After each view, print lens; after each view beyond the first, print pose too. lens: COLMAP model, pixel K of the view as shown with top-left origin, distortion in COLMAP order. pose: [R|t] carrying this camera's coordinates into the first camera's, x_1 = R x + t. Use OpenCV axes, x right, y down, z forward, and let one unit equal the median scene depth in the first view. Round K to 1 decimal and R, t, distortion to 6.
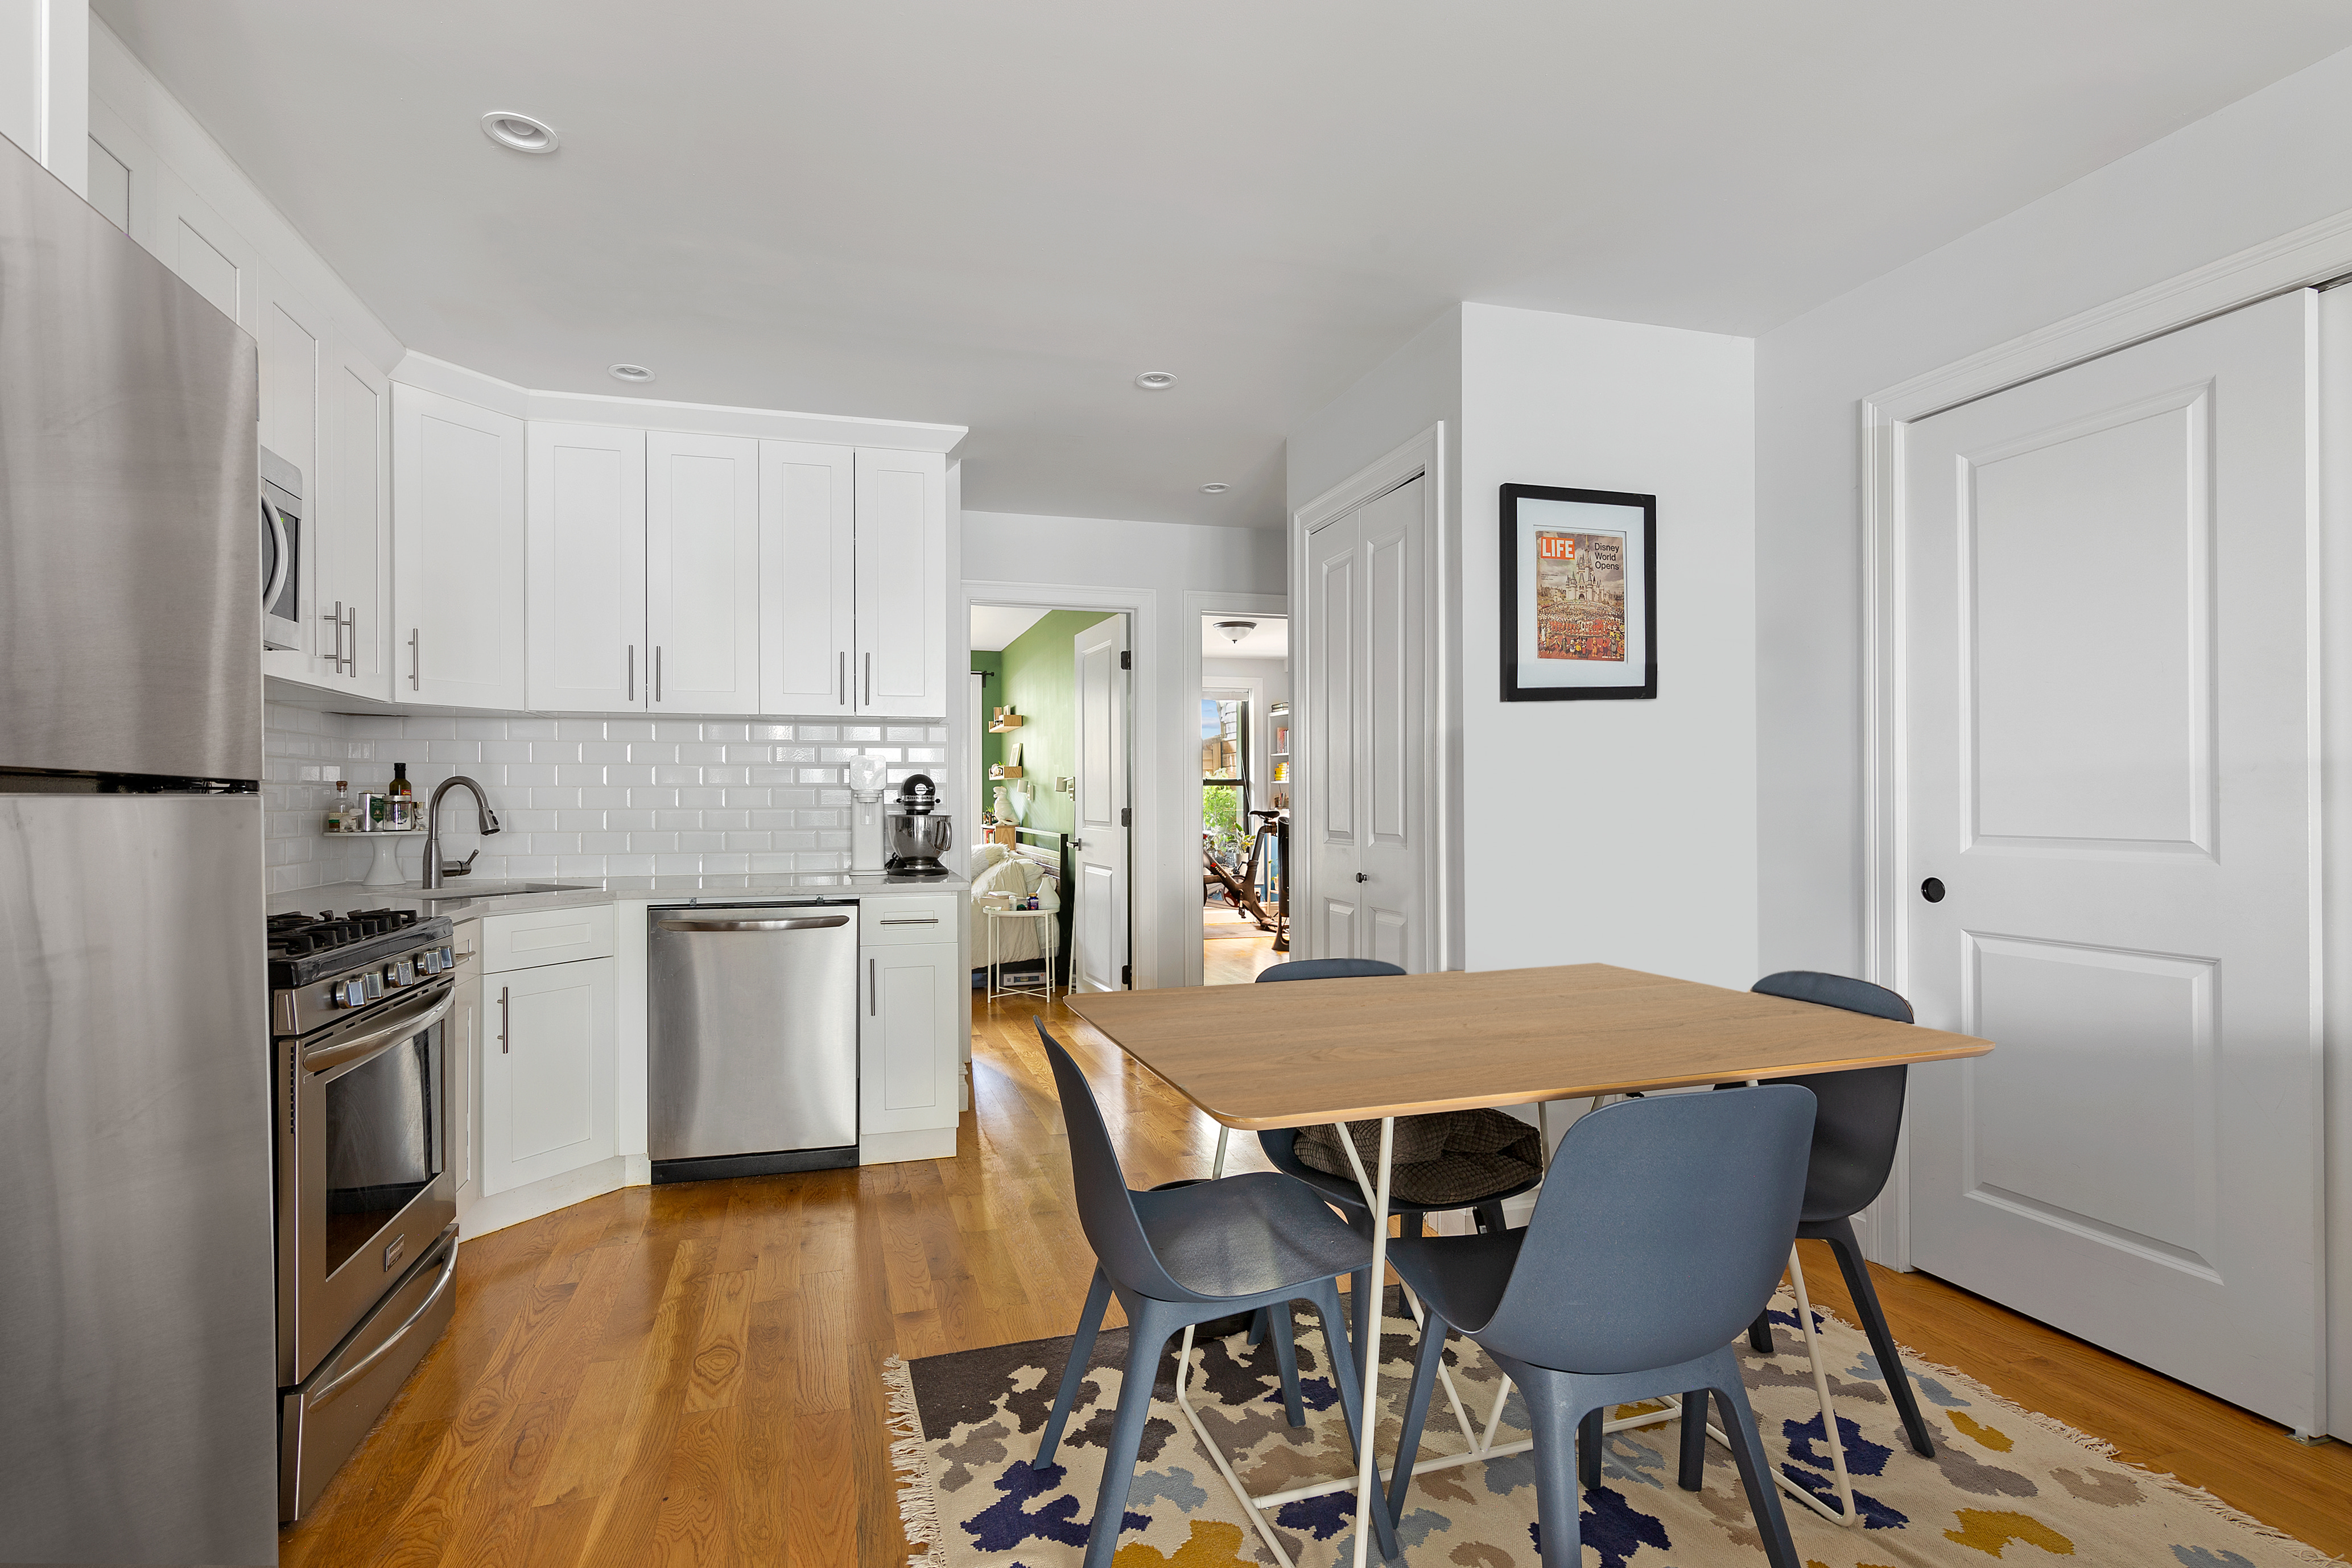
lens RADIAL K [[1108.7, 0, 1174.2], [0, 1108.7, 793.2], [0, 0, 1]] dist [-0.001466, -0.000068]
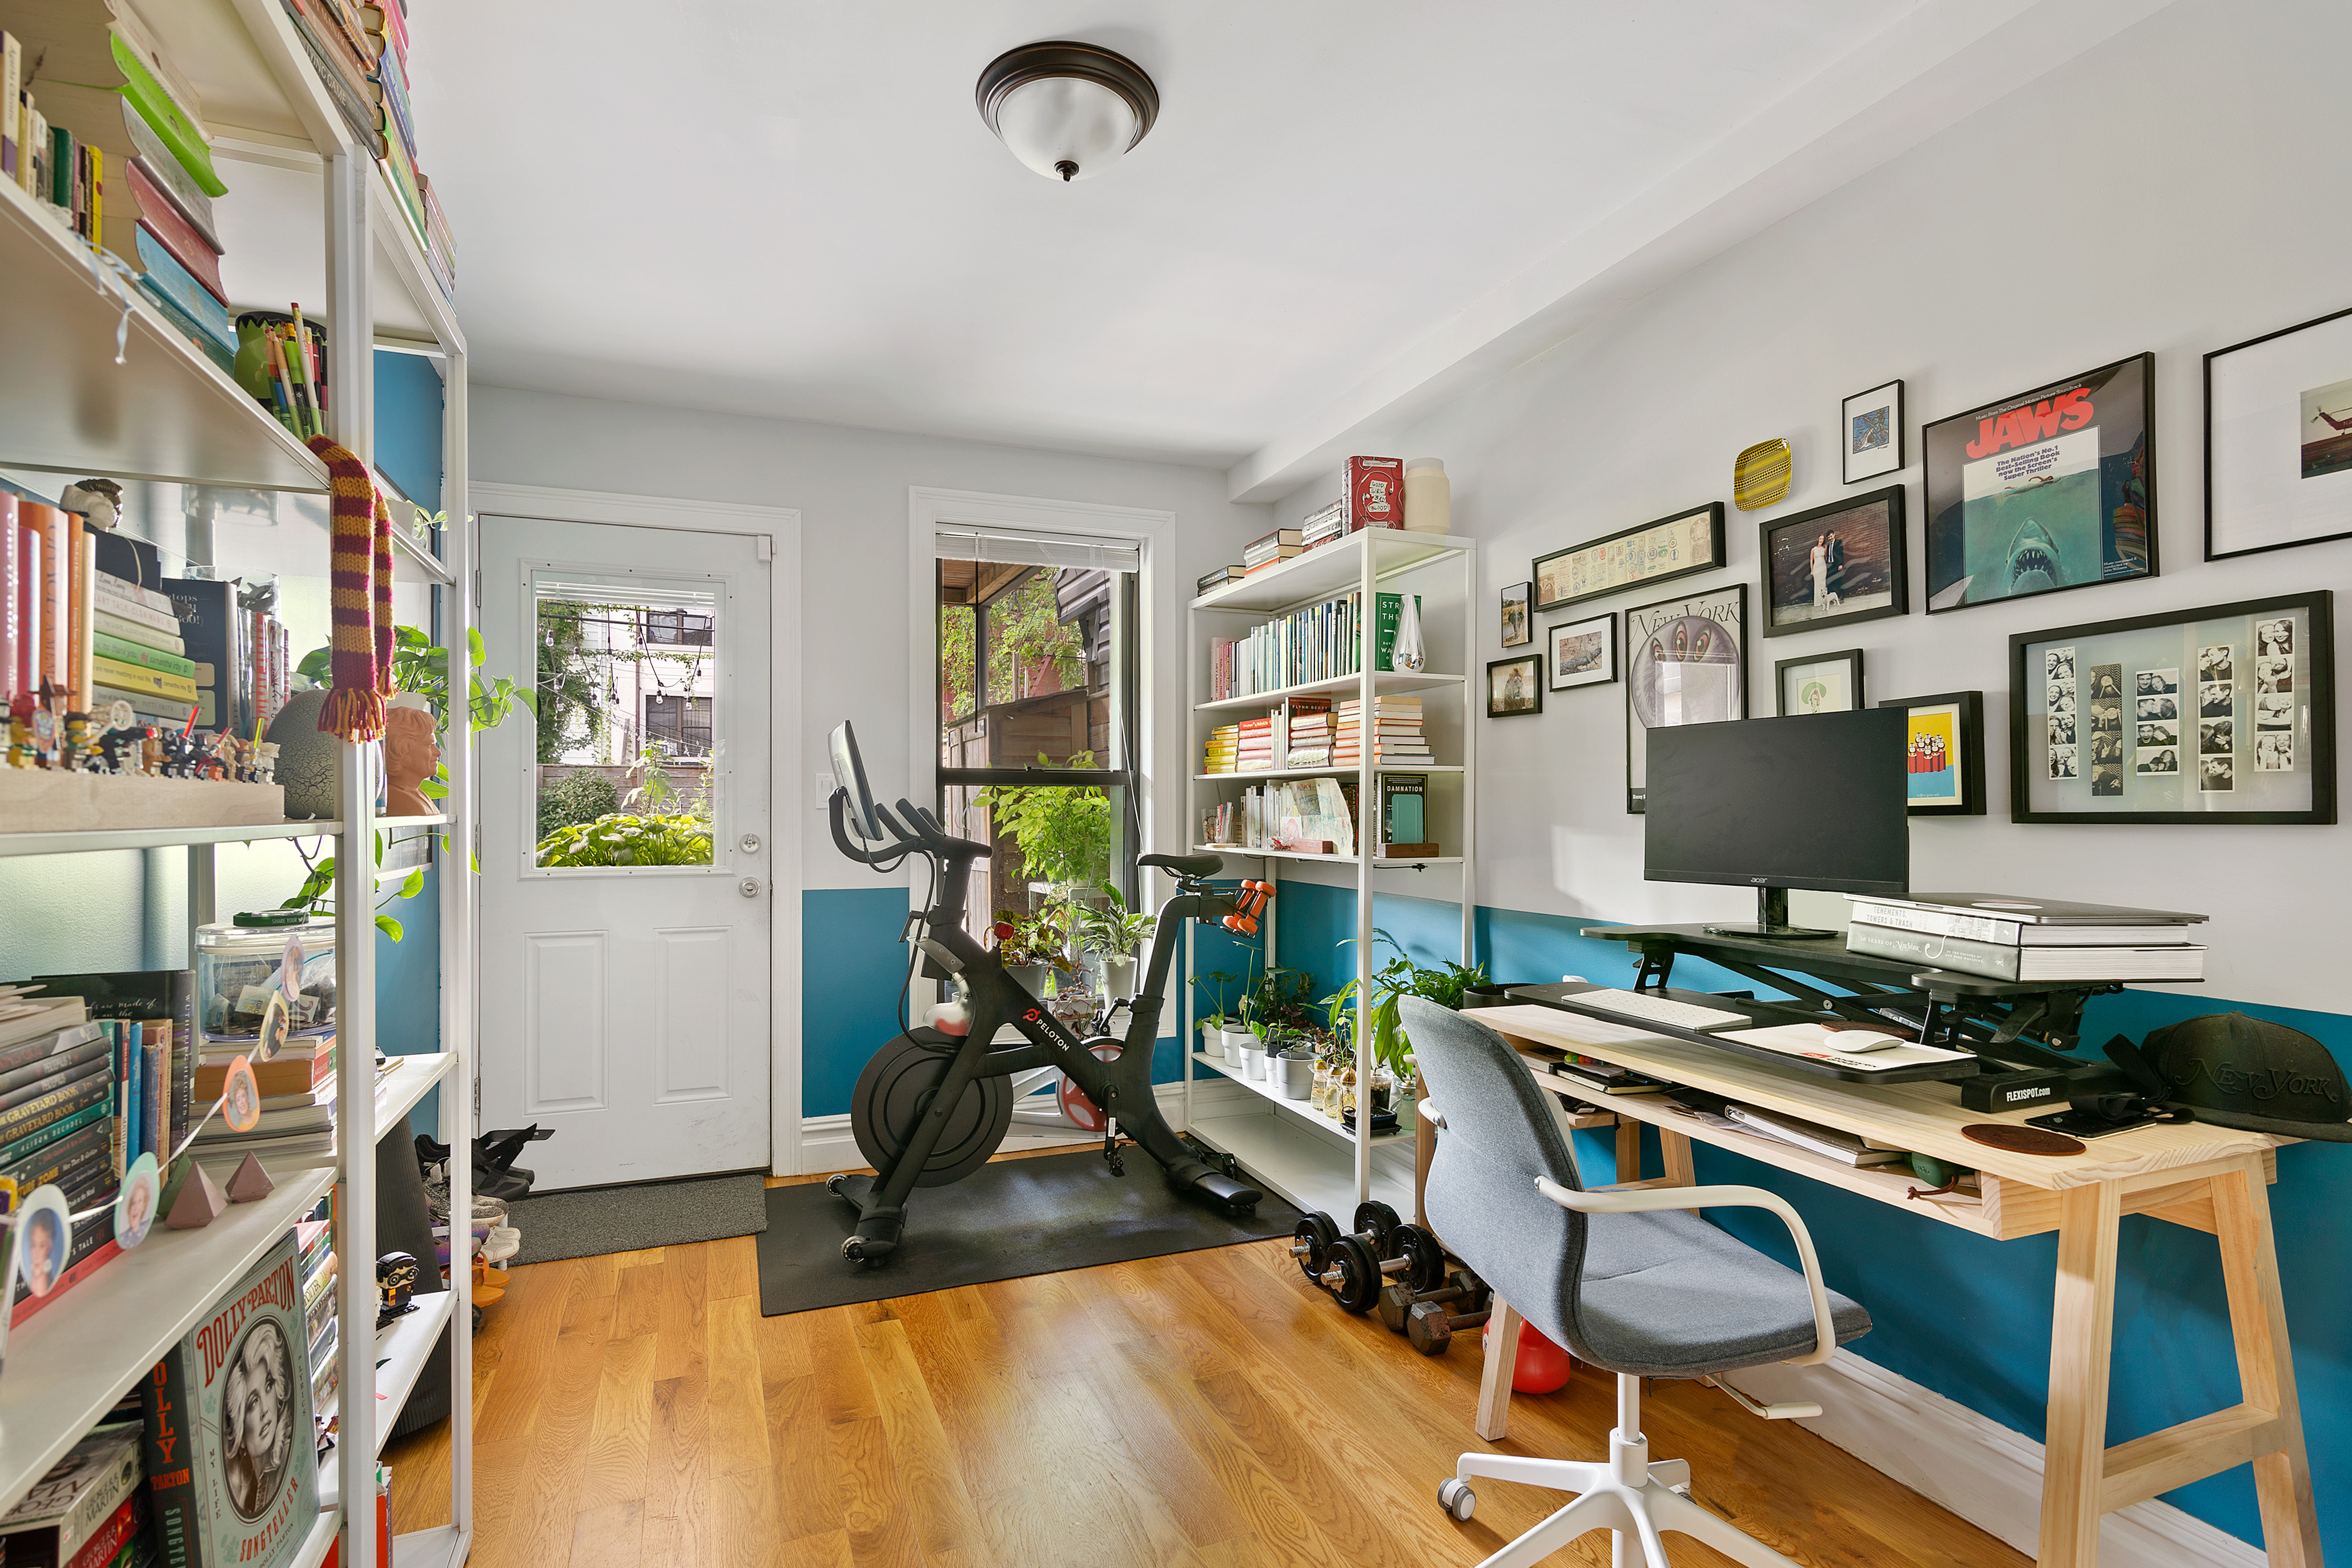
lens RADIAL K [[1108.7, 0, 1170.0], [0, 1108.7, 791.5], [0, 0, 1]] dist [-0.001466, -0.000068]
pose [[0.996410, 0.004724, 0.084531, 0.045752], [-0.004499, 0.999986, -0.002850, -0.004116], [-0.084543, 0.002460, 0.996417, 0.615699]]
